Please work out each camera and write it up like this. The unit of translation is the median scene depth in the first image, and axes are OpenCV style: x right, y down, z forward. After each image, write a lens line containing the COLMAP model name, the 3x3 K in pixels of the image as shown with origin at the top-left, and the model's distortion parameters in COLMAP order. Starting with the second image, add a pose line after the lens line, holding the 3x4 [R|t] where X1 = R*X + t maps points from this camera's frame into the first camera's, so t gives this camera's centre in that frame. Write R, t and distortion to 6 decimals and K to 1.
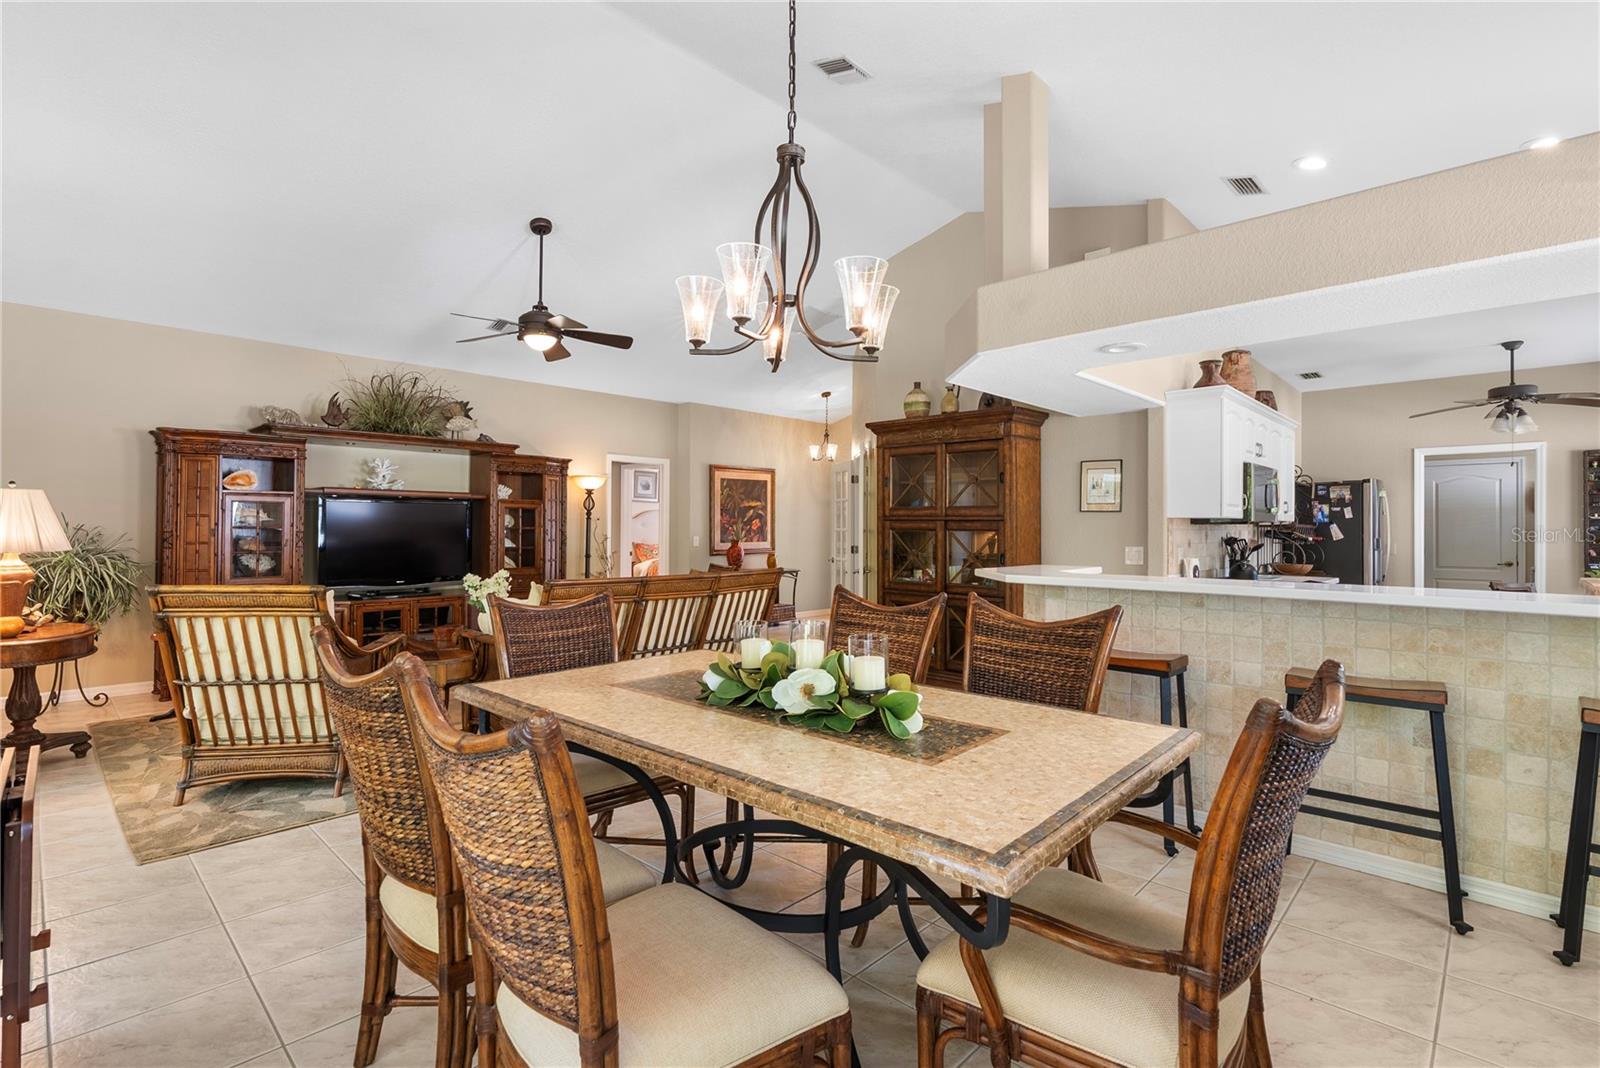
lens RADIAL K [[737.4, 0, 791.6], [0, 737.4, 517.6], [0, 0, 1]] dist [0.002425, 0.000418]
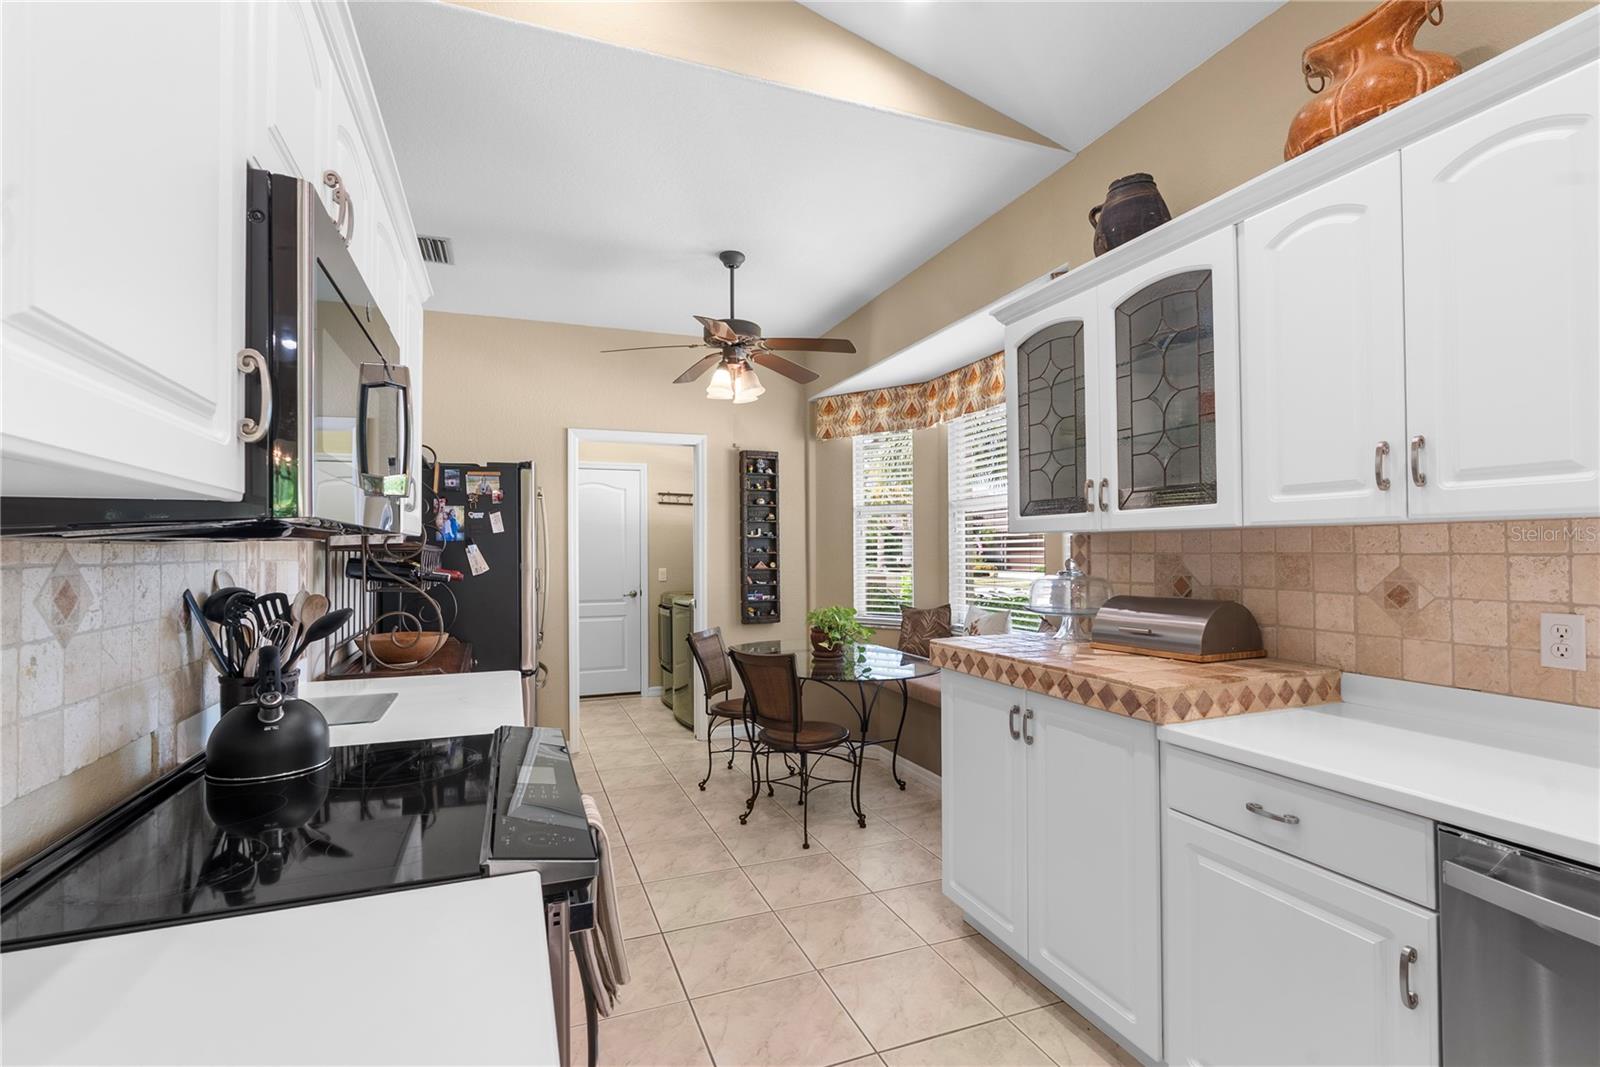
lens RADIAL K [[747.5, 0, 800.0], [0, 747.5, 533.5], [0, 0, 1]] dist [-0.000922, -0.000047]
pose [[0.425525, 0.012798, 0.904856, 0.360945], [-0.003201, 0.999915, -0.012637, 0.007277], [-0.904941, 0.002481, 0.425530, 0.575008]]
